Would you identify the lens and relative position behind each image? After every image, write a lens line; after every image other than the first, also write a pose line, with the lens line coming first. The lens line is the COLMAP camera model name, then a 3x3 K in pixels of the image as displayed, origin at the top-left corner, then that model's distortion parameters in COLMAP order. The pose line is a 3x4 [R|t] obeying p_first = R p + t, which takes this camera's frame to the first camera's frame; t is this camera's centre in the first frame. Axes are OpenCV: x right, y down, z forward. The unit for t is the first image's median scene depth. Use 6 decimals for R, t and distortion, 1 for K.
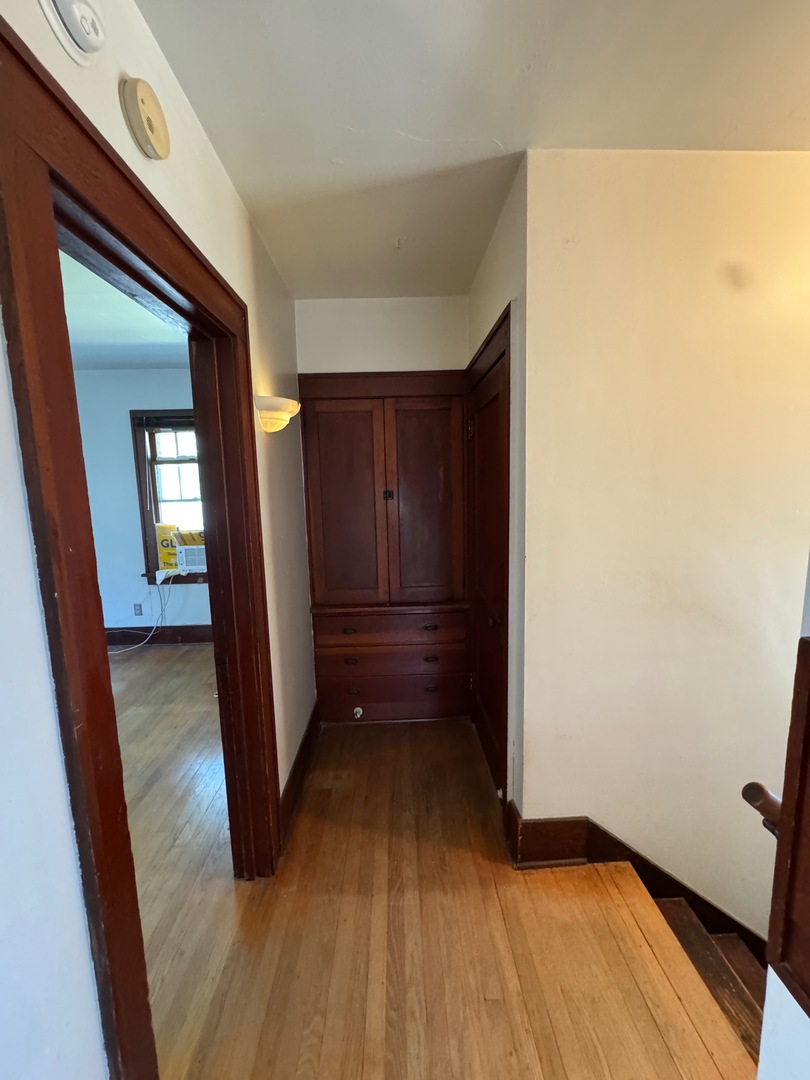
lens RADIAL K [[431.4, 0, 405.0], [0, 431.4, 540.0], [0, 0, 1]] dist [-0.001274, -0.000042]
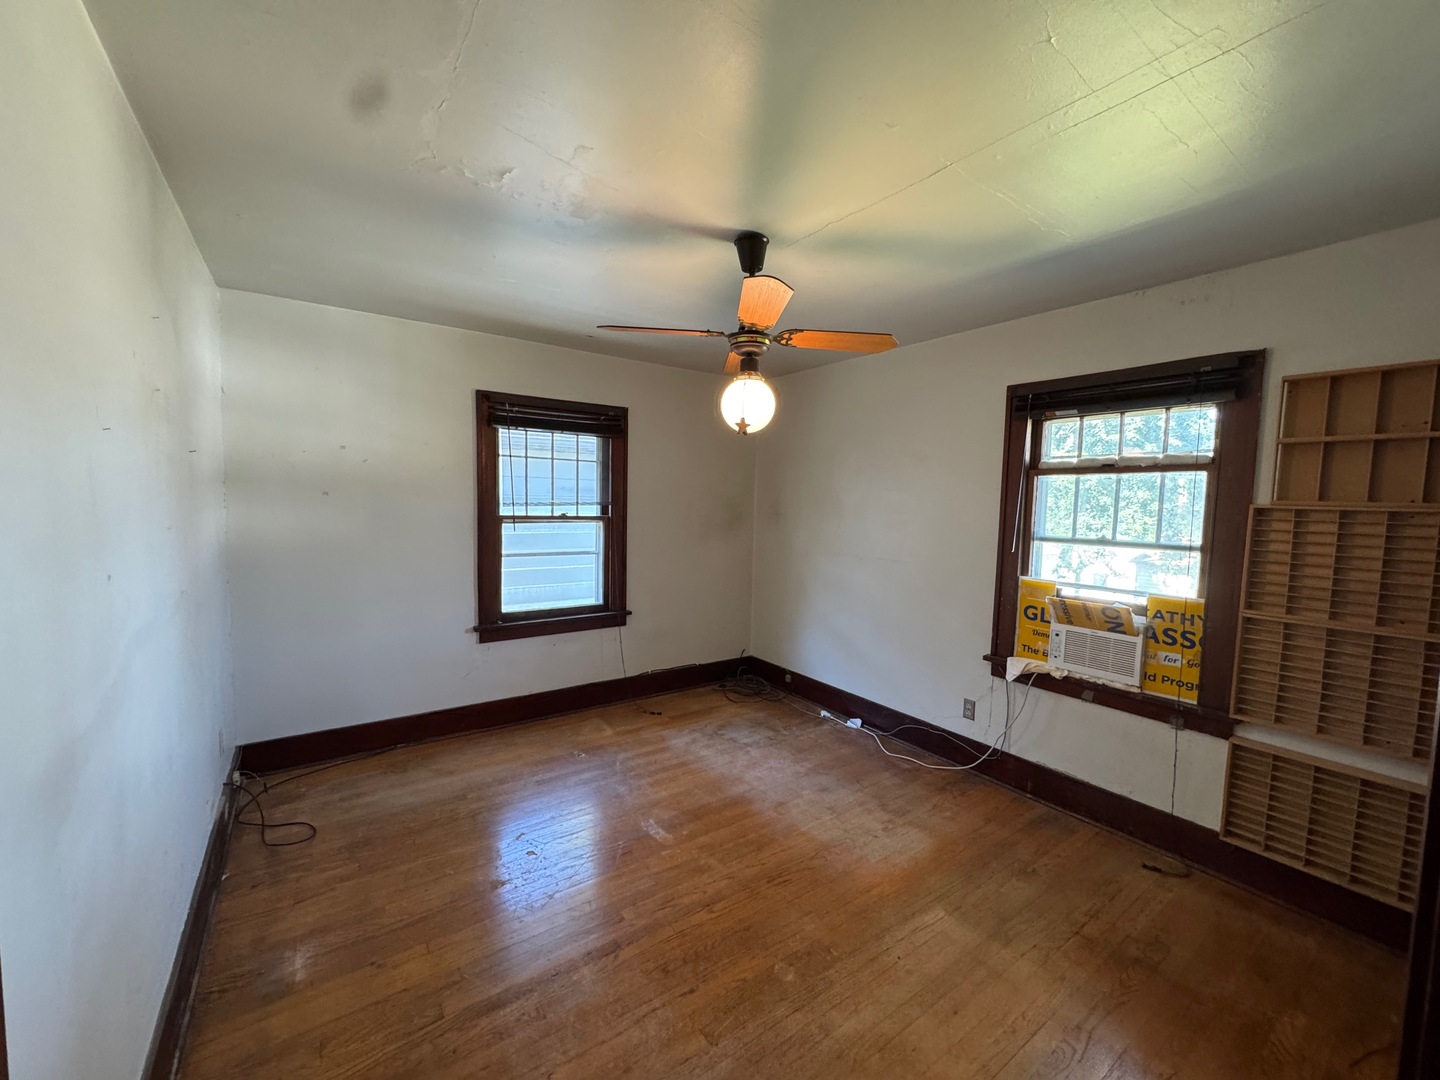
lens RADIAL K [[575.2, 0, 720.0], [0, 575.2, 540.0], [0, 0, 1]] dist [-0.001274, -0.000042]
pose [[0.557026, 0.096438, -0.824877, -0.220365], [-0.147400, 0.988946, 0.016083, -0.050028], [0.817310, 0.112628, 0.565084, 0.294509]]
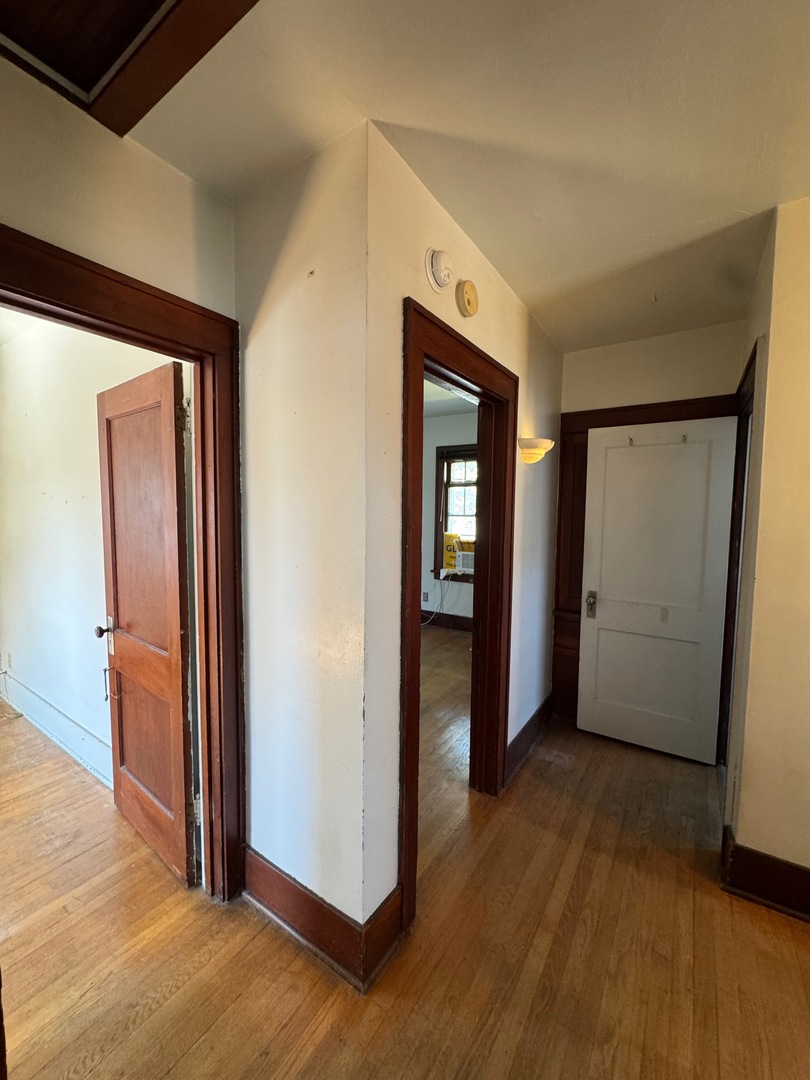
lens RADIAL K [[431.4, 0, 405.0], [0, 431.4, 540.0], [0, 0, 1]] dist [-0.001274, -0.000042]
pose [[0.816377, 0.076742, -0.572398, 0.088351], [-0.106550, 0.994132, -0.018682, 0.027842], [0.567606, 0.076240, 0.819763, -0.163526]]
